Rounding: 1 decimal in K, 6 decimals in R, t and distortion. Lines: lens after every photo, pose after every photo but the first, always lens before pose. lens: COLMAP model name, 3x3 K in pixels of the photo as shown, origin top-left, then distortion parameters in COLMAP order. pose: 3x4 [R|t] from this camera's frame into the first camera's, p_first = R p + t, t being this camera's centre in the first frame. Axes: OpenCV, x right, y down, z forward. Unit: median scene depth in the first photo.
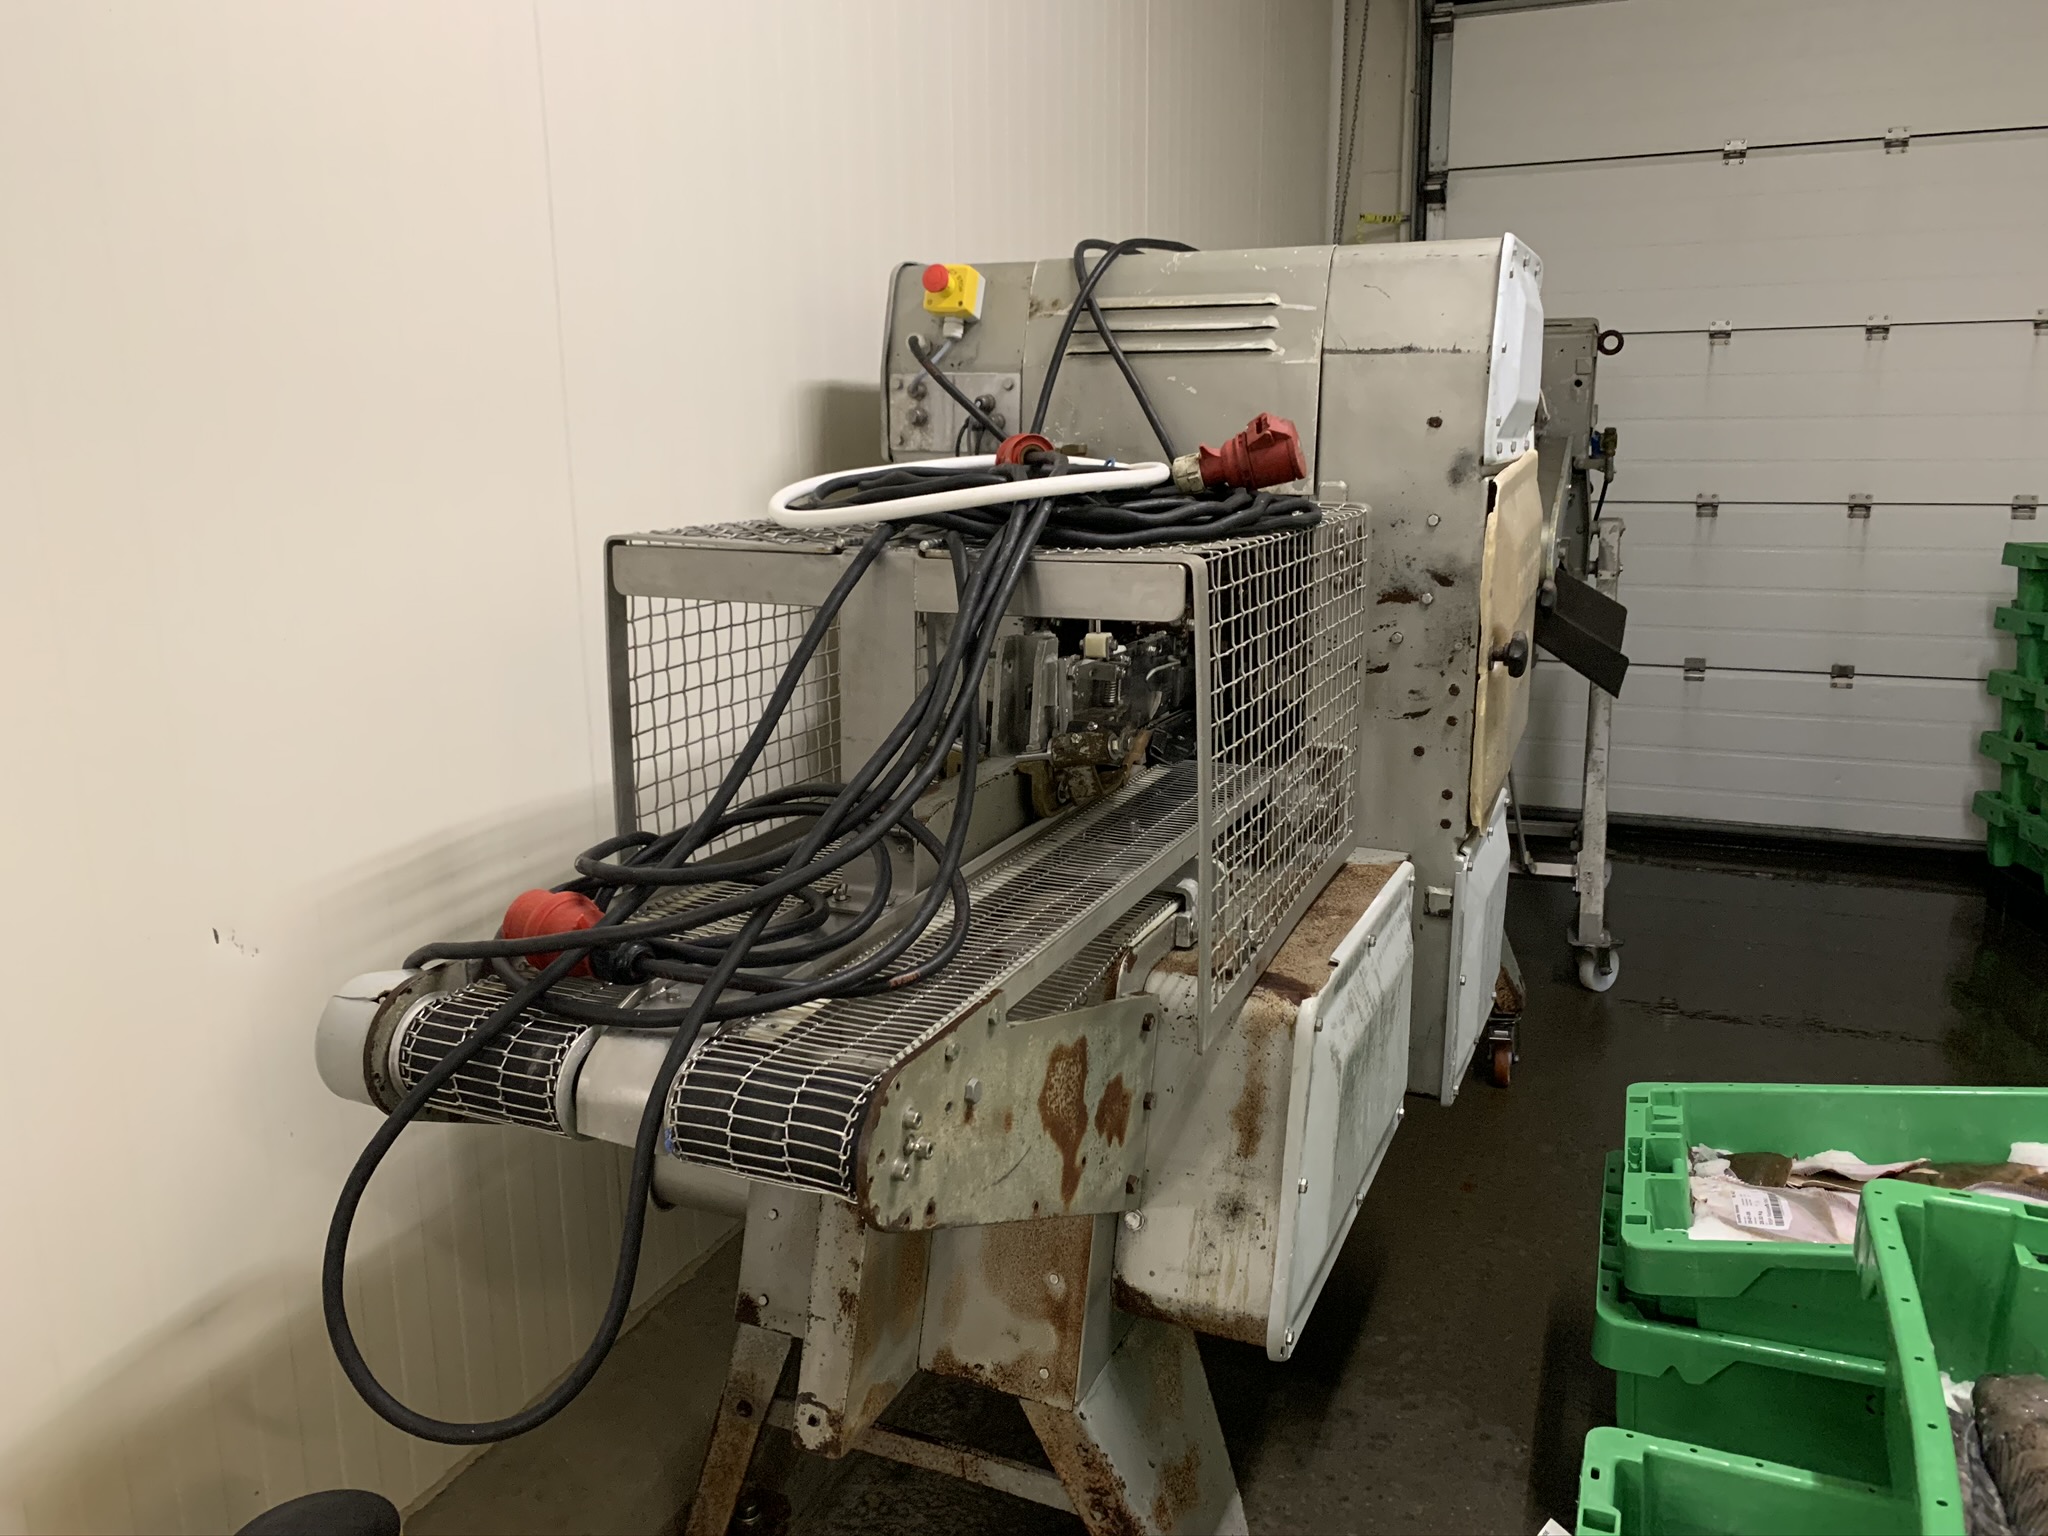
lens RADIAL K [[1528.9, 0, 992.0], [0, 1528.9, 730.6], [0, 0, 1]] dist [0.011659, -0.030083]
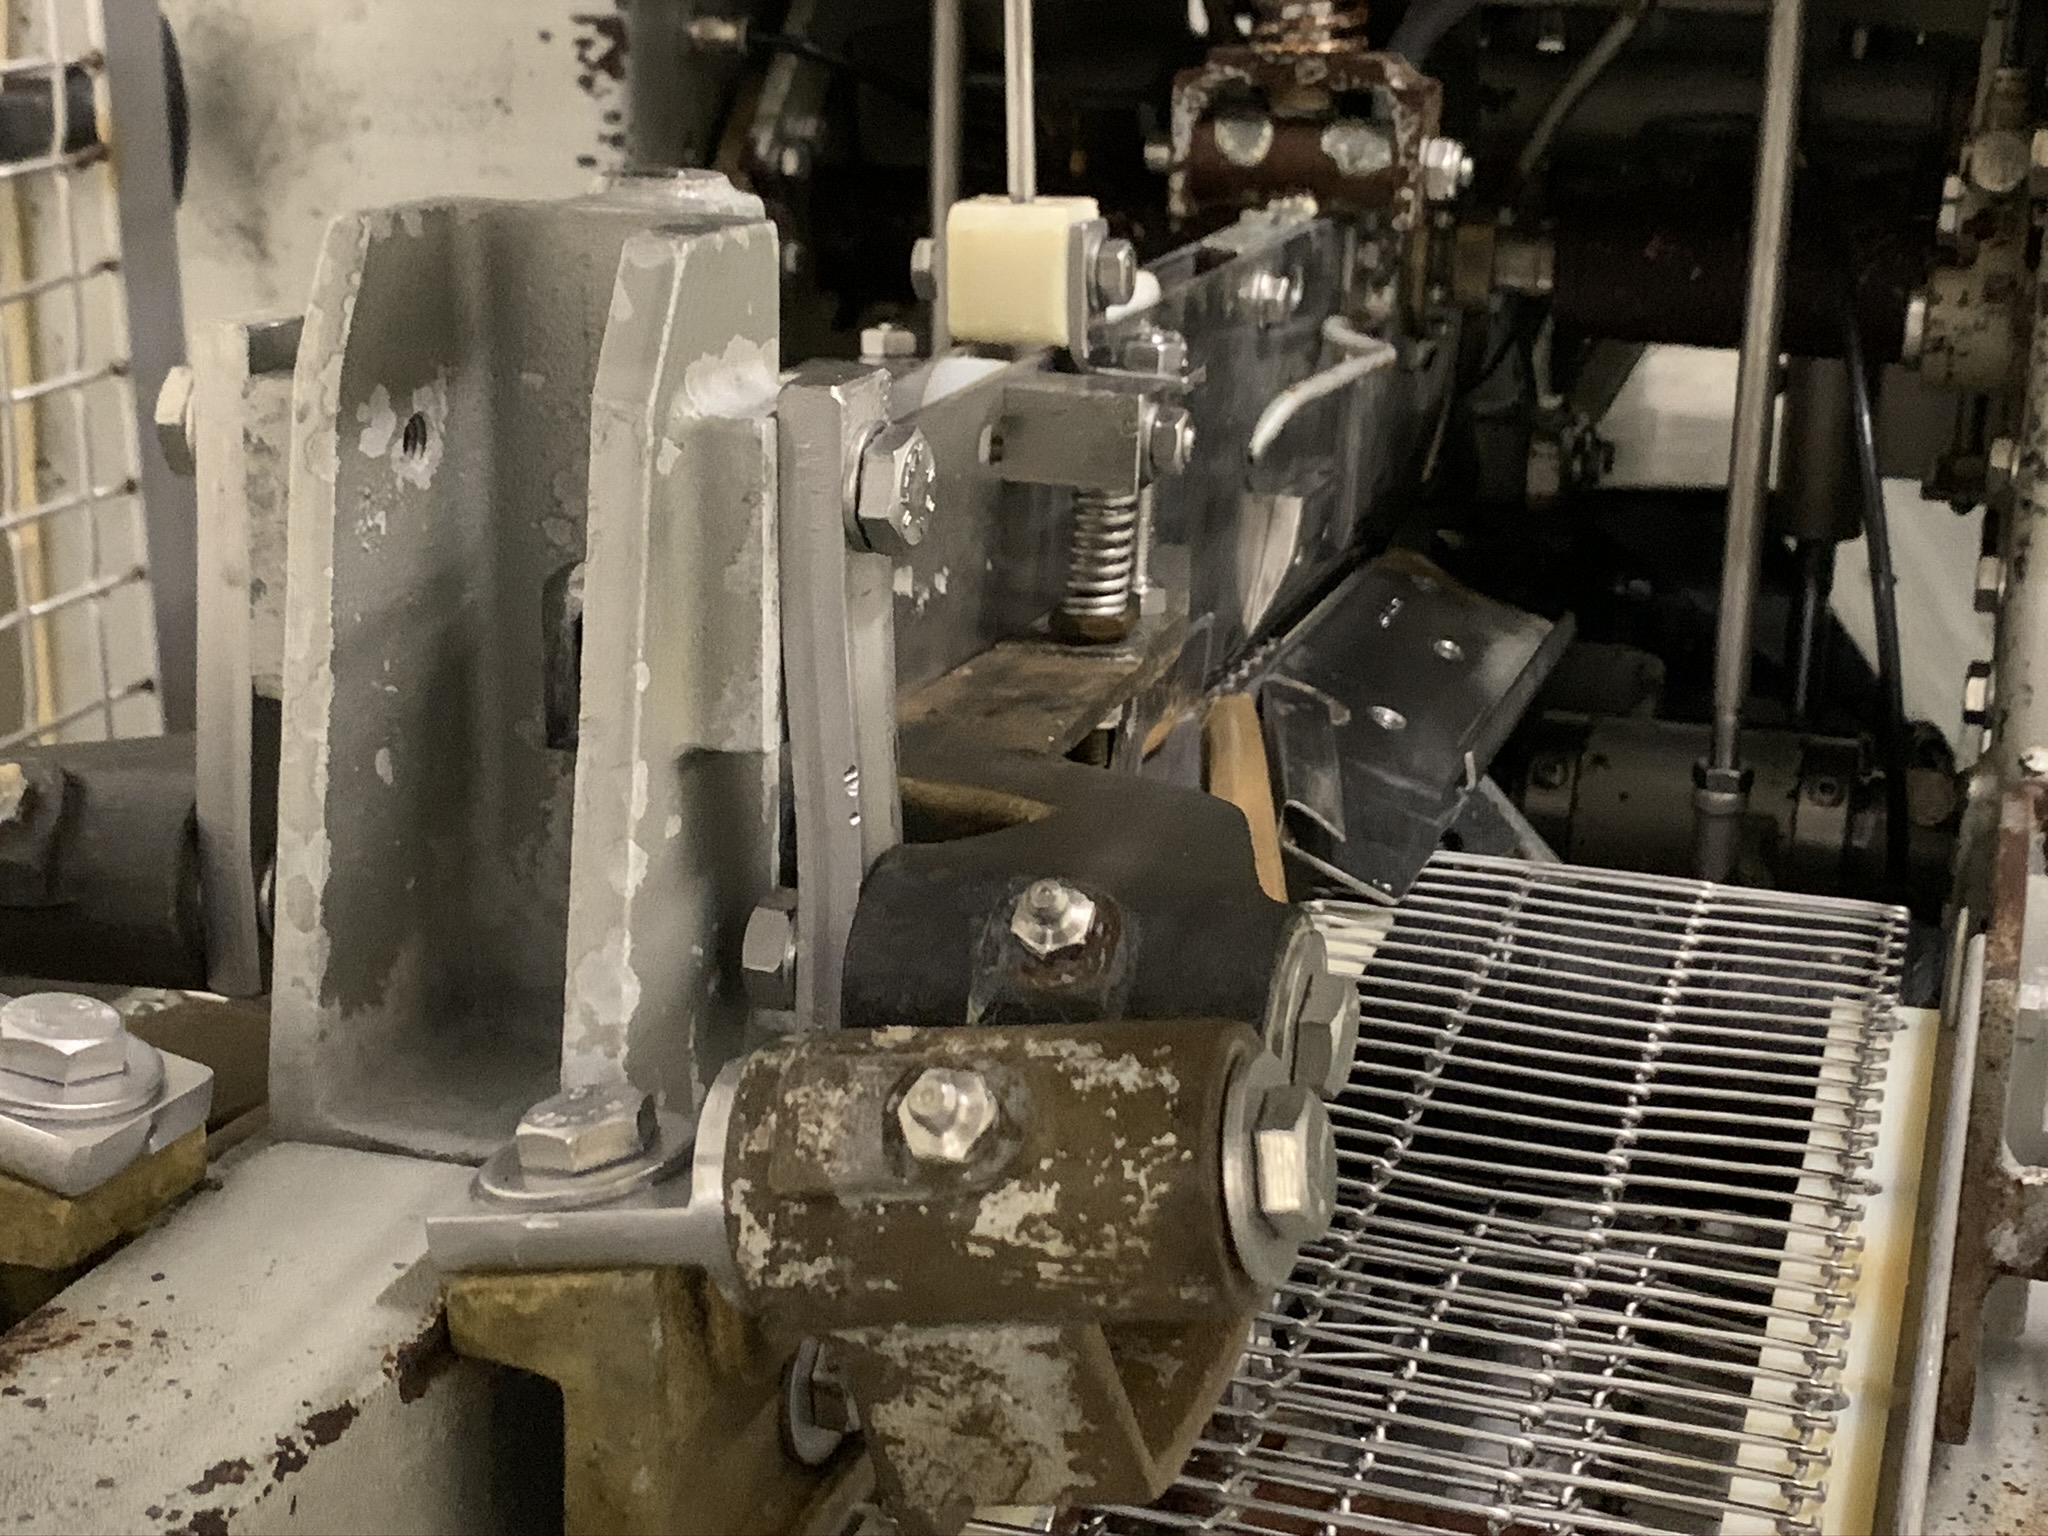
lens RADIAL K [[3262.8, 0, 1026.7], [0, 3262.8, 736.6], [0, 0, 1]] dist [0.321456, -1.304666]
pose [[0.994379, -0.011808, 0.105217, 0.028359], [0.002597, 0.996183, 0.087252, -0.034984], [-0.105846, -0.086488, 0.990614, 0.600816]]
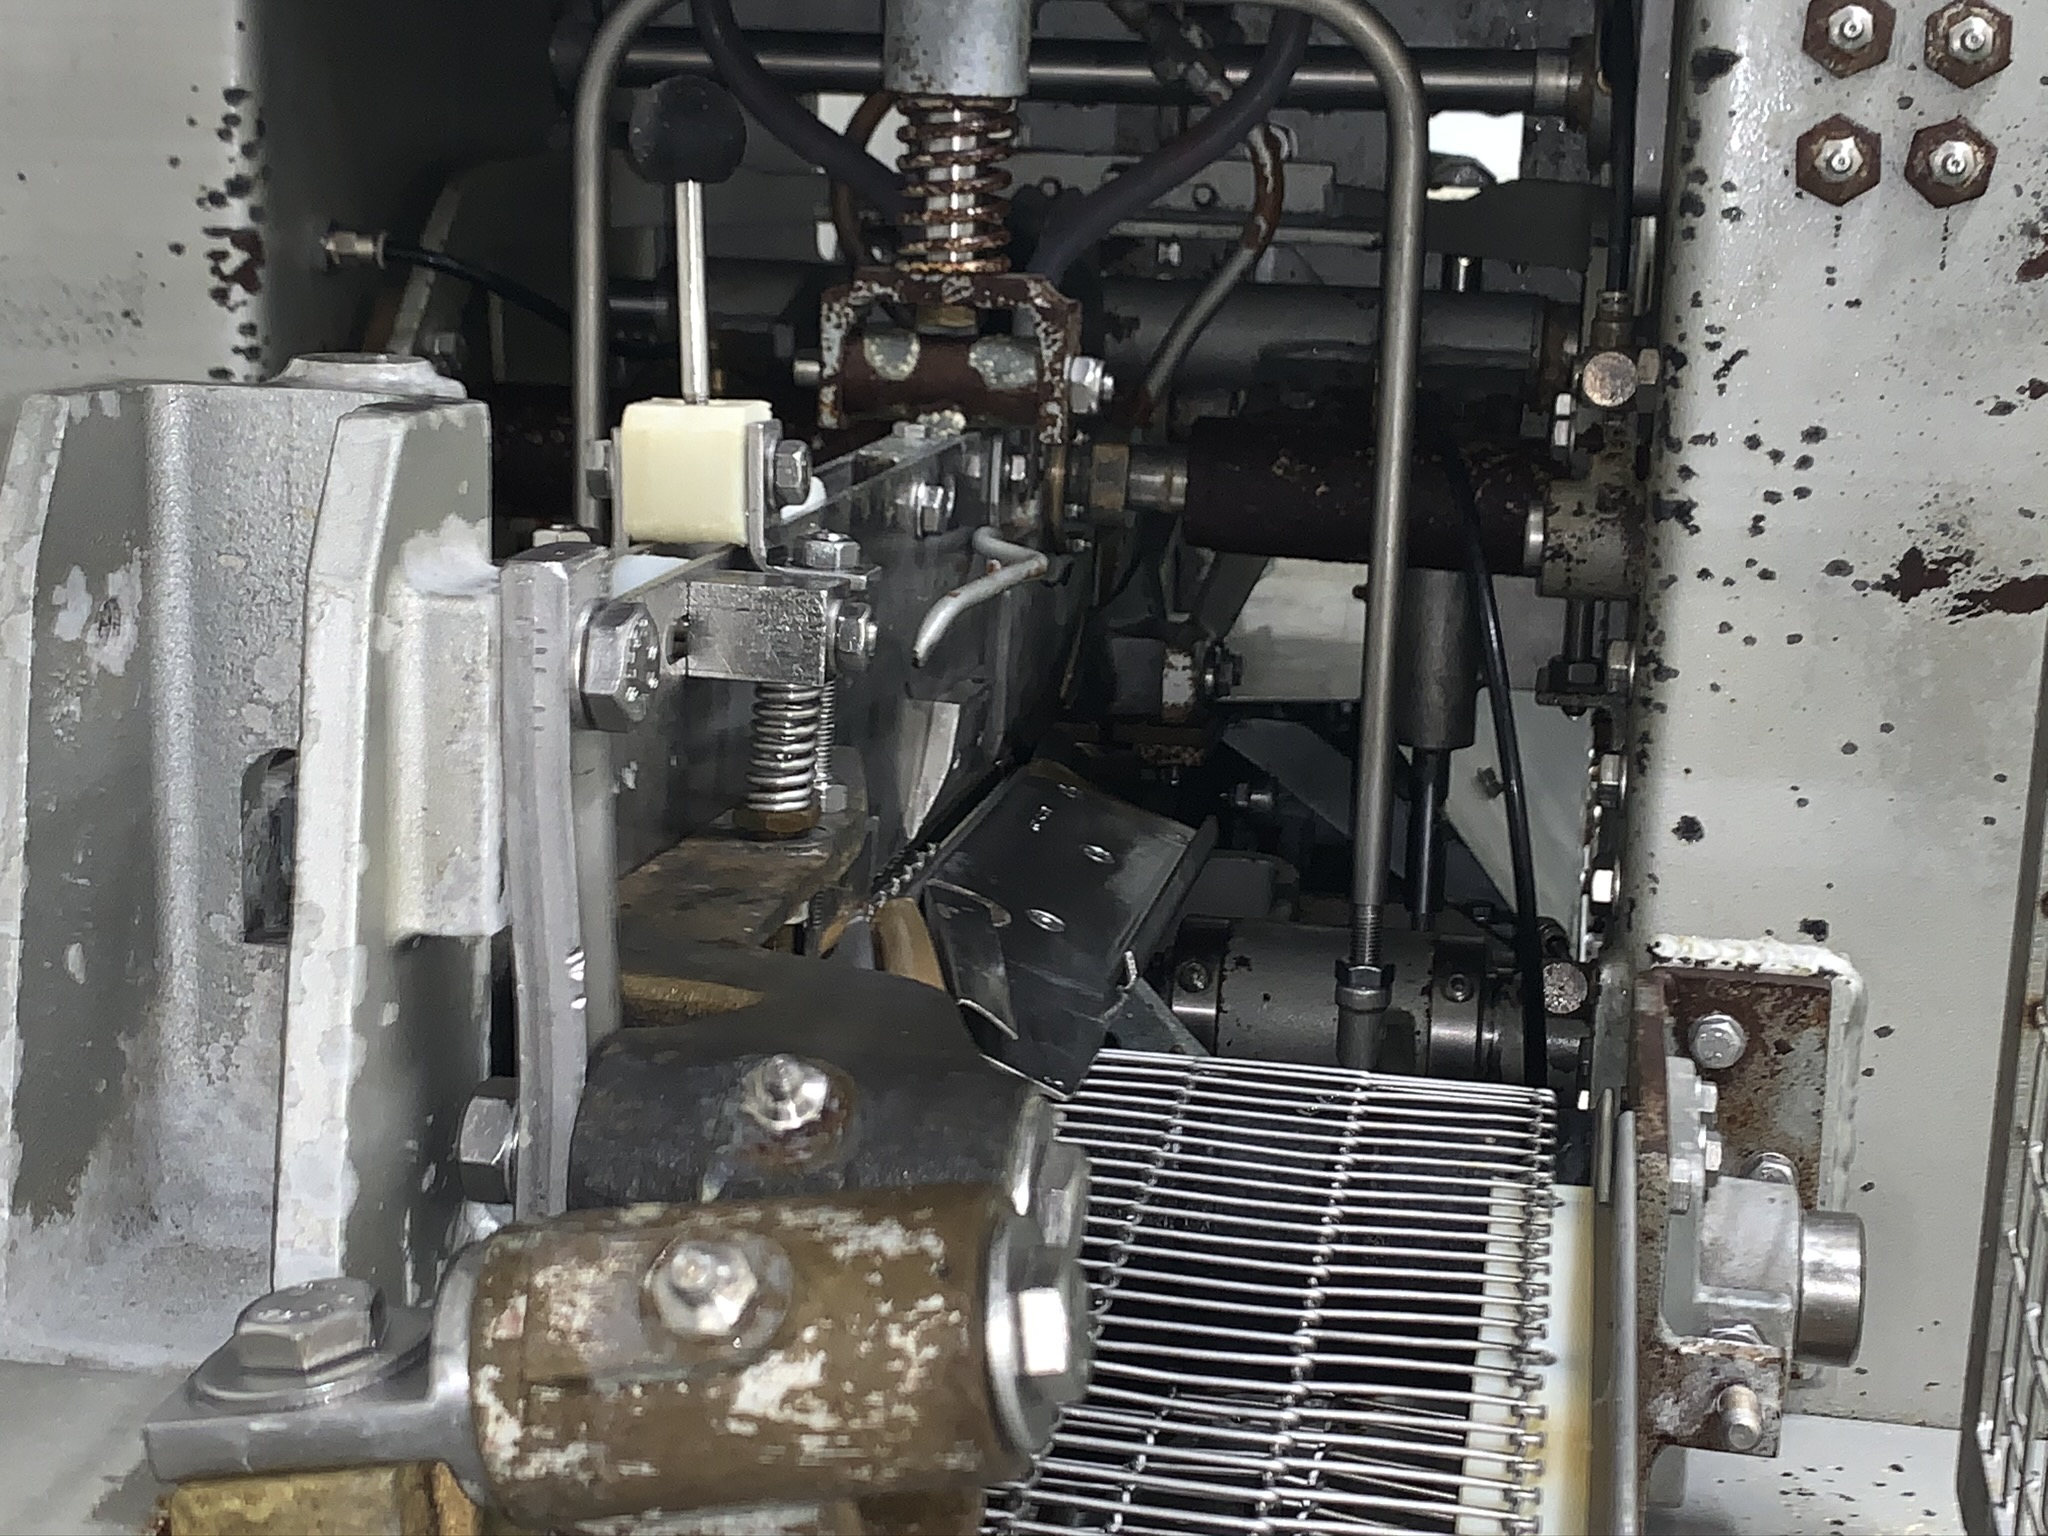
lens RADIAL K [[3251.8, 0, 1053.7], [0, 3251.8, 765.0], [0, 0, 1]] dist [0.320874, -1.221202]
pose [[0.971265, -0.019682, 0.237186, 0.018735], [0.014345, 0.999604, 0.024208, -0.030444], [-0.237569, -0.020110, 0.971162, 0.602176]]
